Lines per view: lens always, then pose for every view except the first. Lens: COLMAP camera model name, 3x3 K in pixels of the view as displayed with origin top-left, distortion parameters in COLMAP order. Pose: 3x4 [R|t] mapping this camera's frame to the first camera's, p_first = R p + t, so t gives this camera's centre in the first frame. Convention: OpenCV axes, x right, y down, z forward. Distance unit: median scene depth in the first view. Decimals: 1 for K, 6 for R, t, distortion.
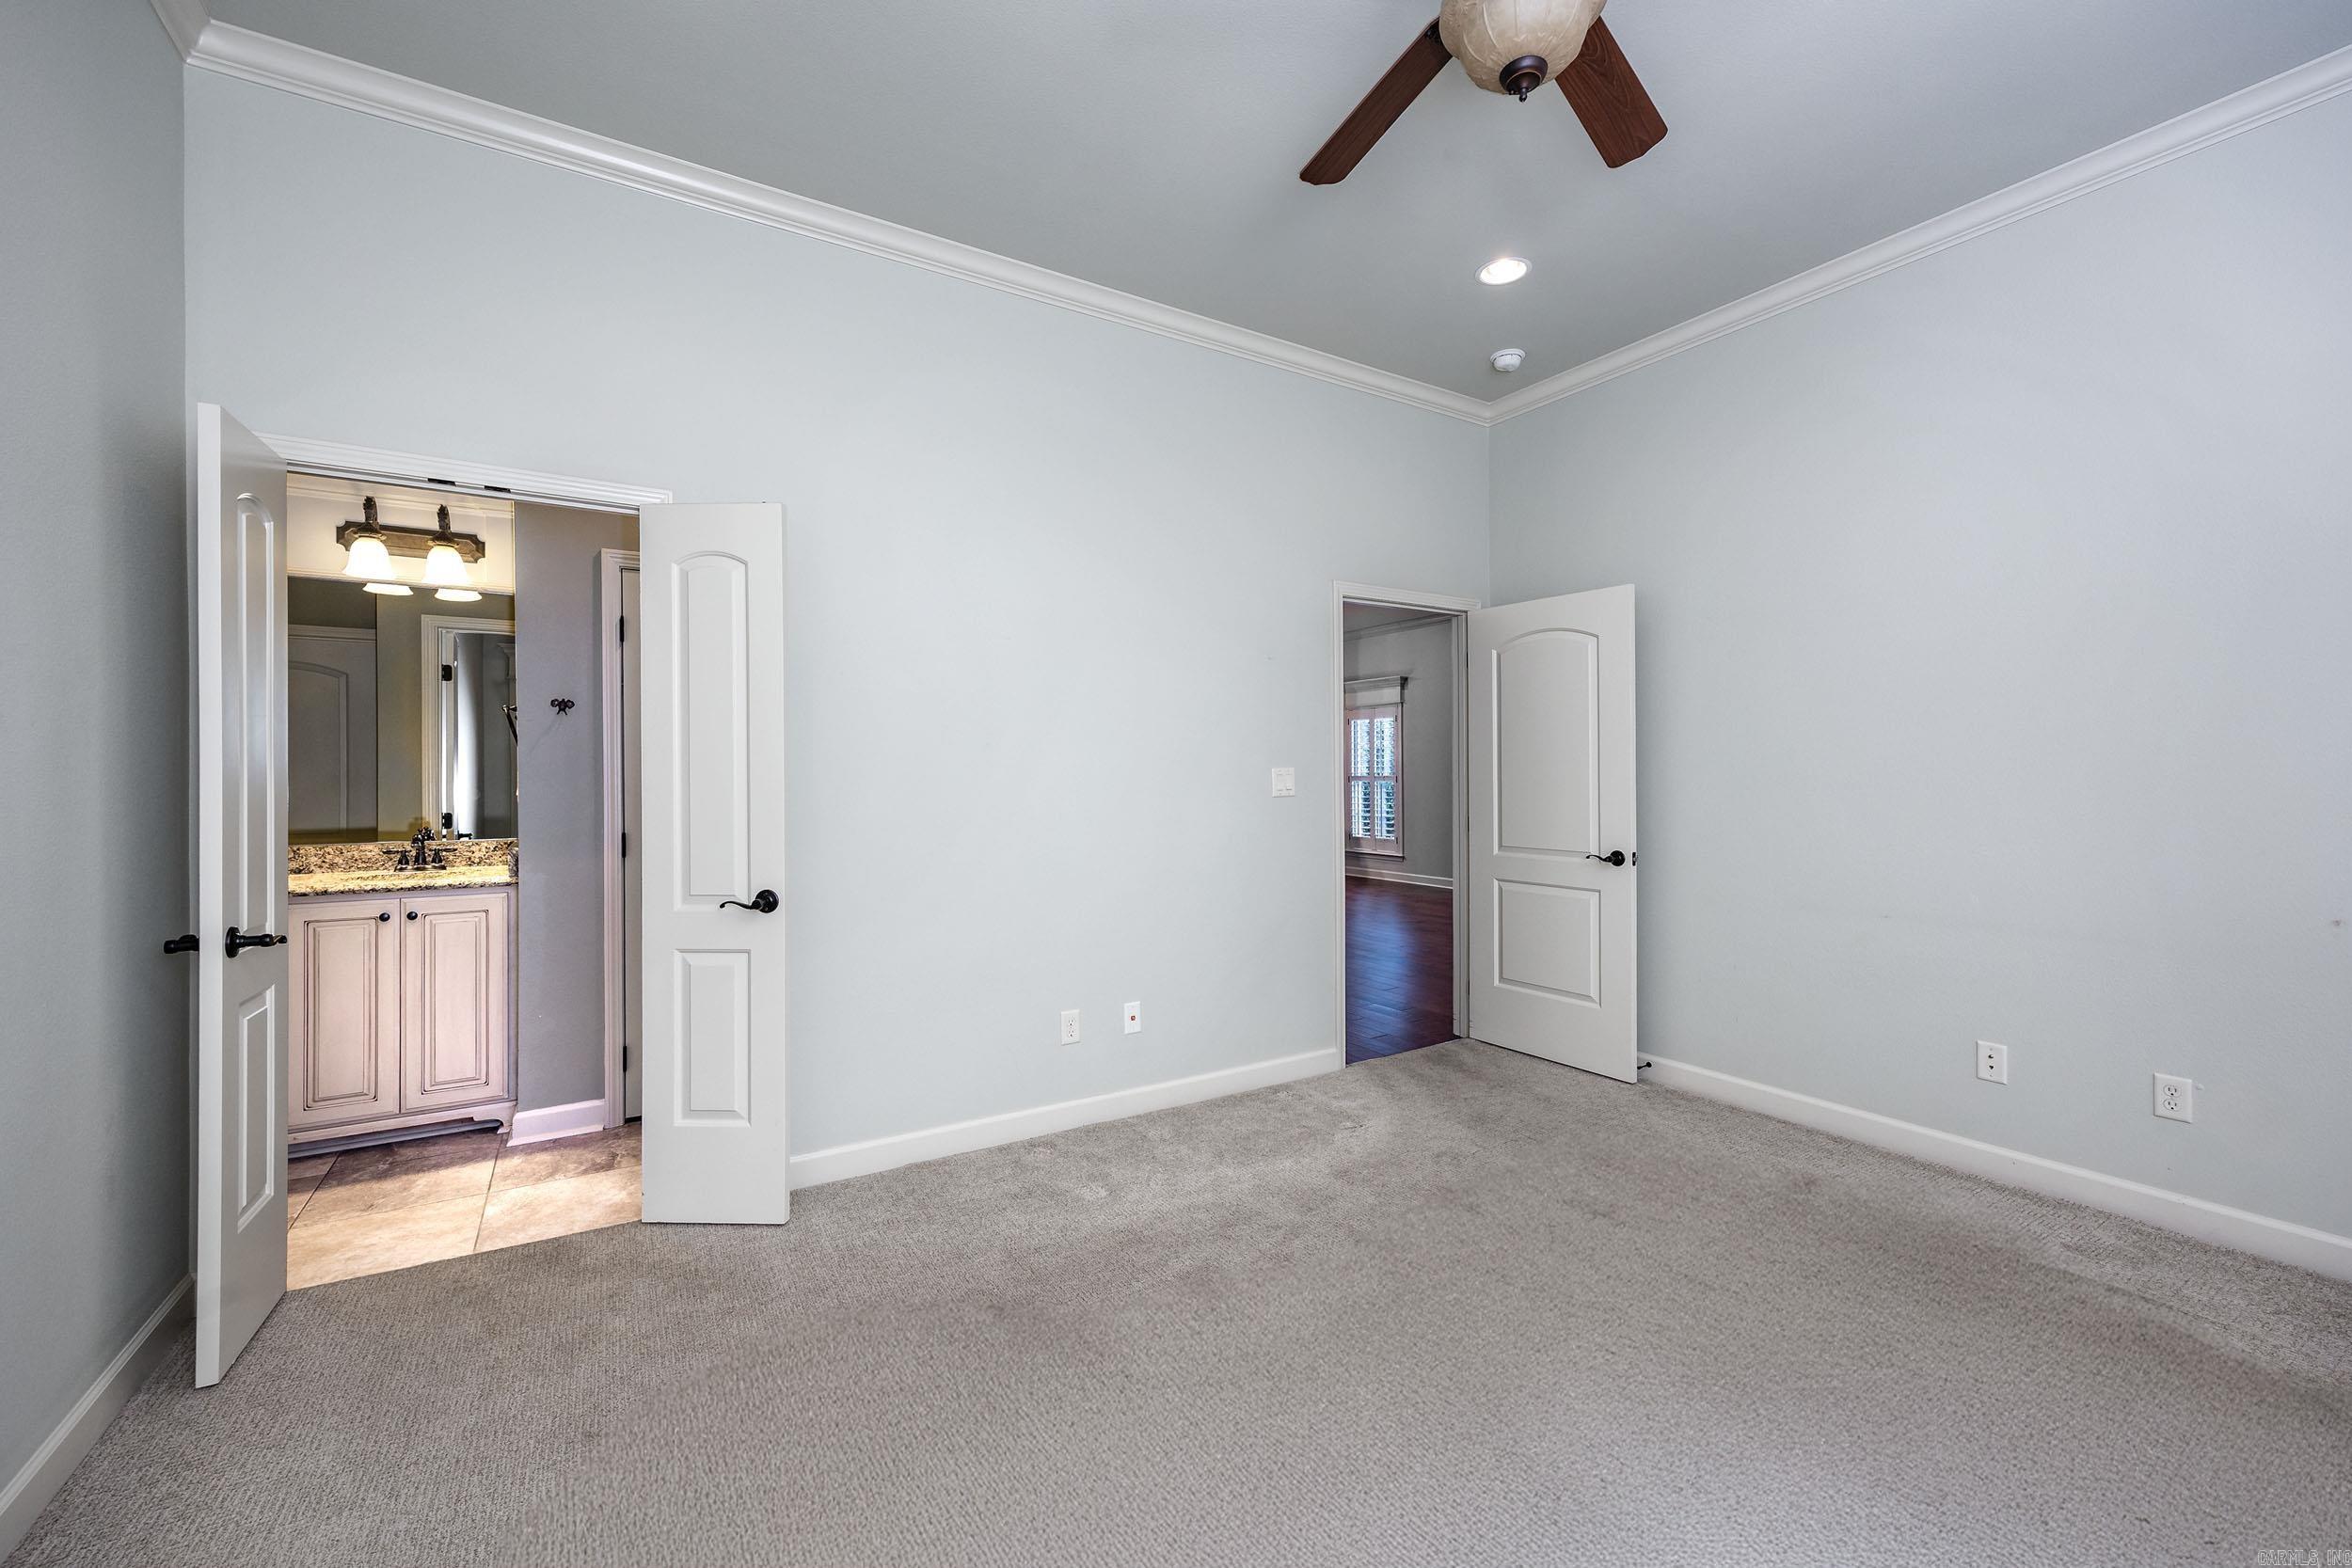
lens RADIAL K [[905.0, 0, 1176.0], [0, 905.0, 784.0], [0, 0, 1]] dist [0.000924, 0.000001]
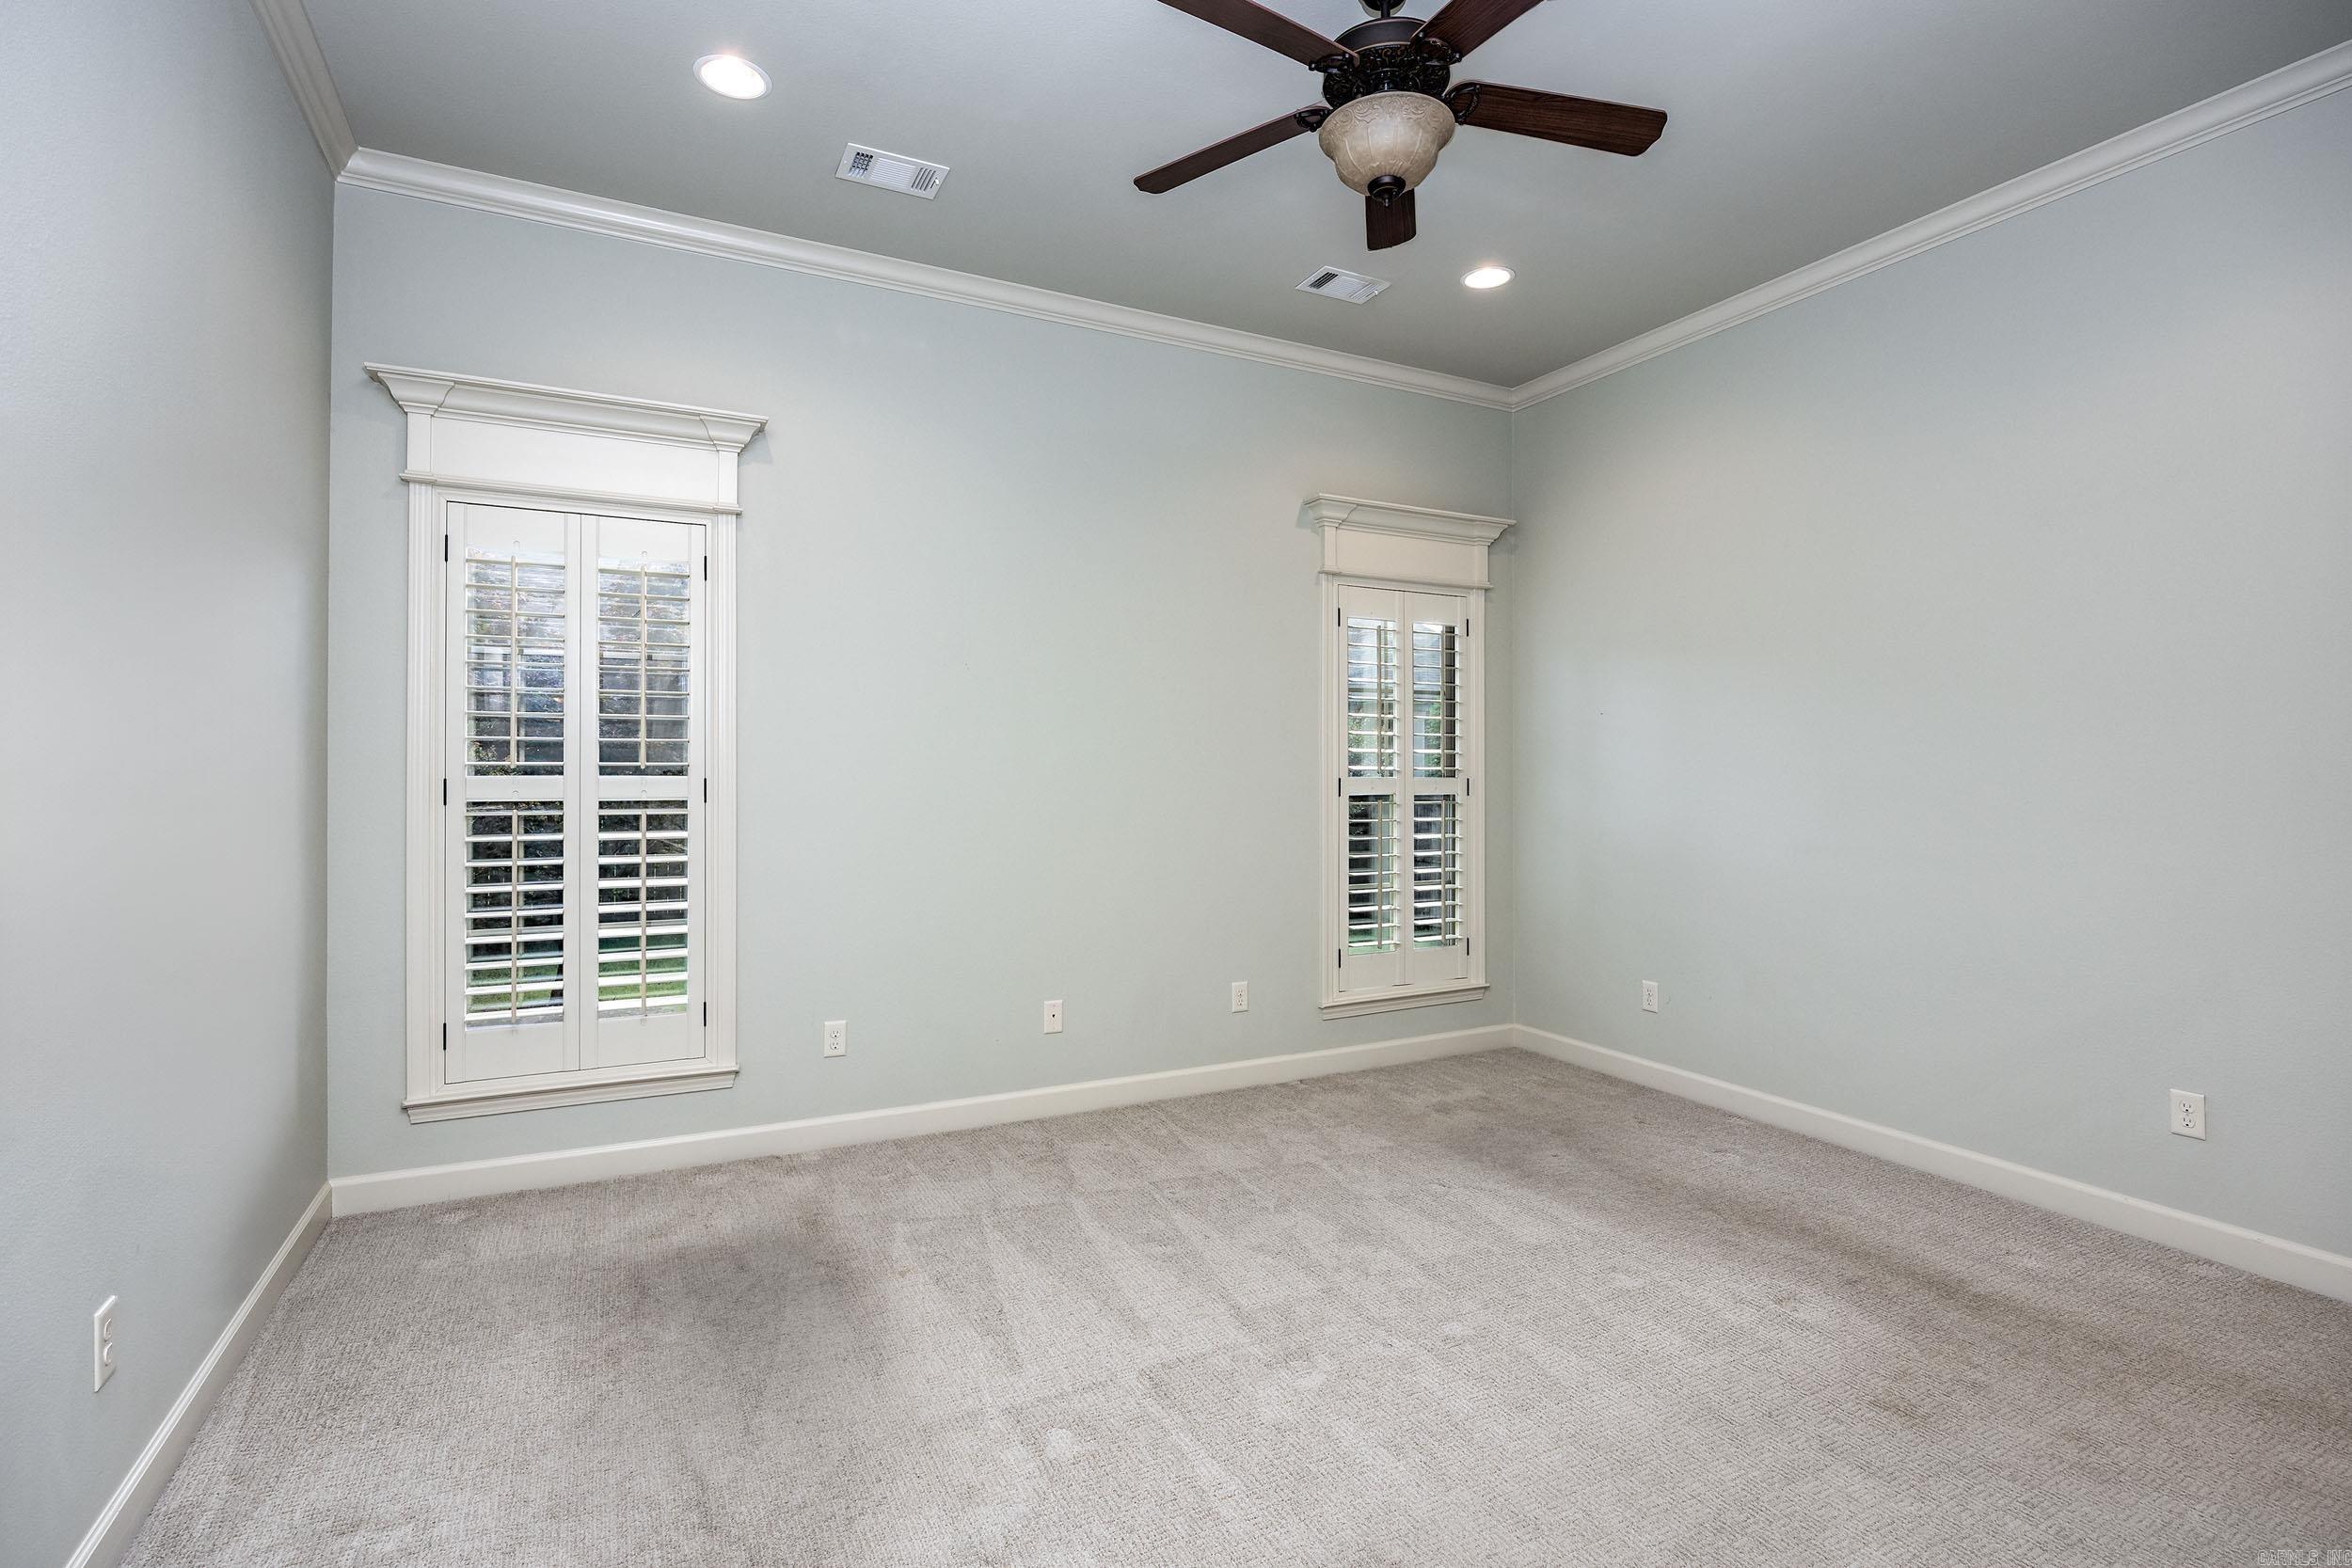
lens RADIAL K [[1077.9, 0, 1176.0], [0, 1077.9, 784.0], [0, 0, 1]] dist [-0.036441, 0.000151]
pose [[0.994377, 0.006607, -0.105696, 0.160251], [-0.006535, 0.999978, 0.001025, 0.000067], [0.105700, -0.000328, 0.994398, -0.242434]]
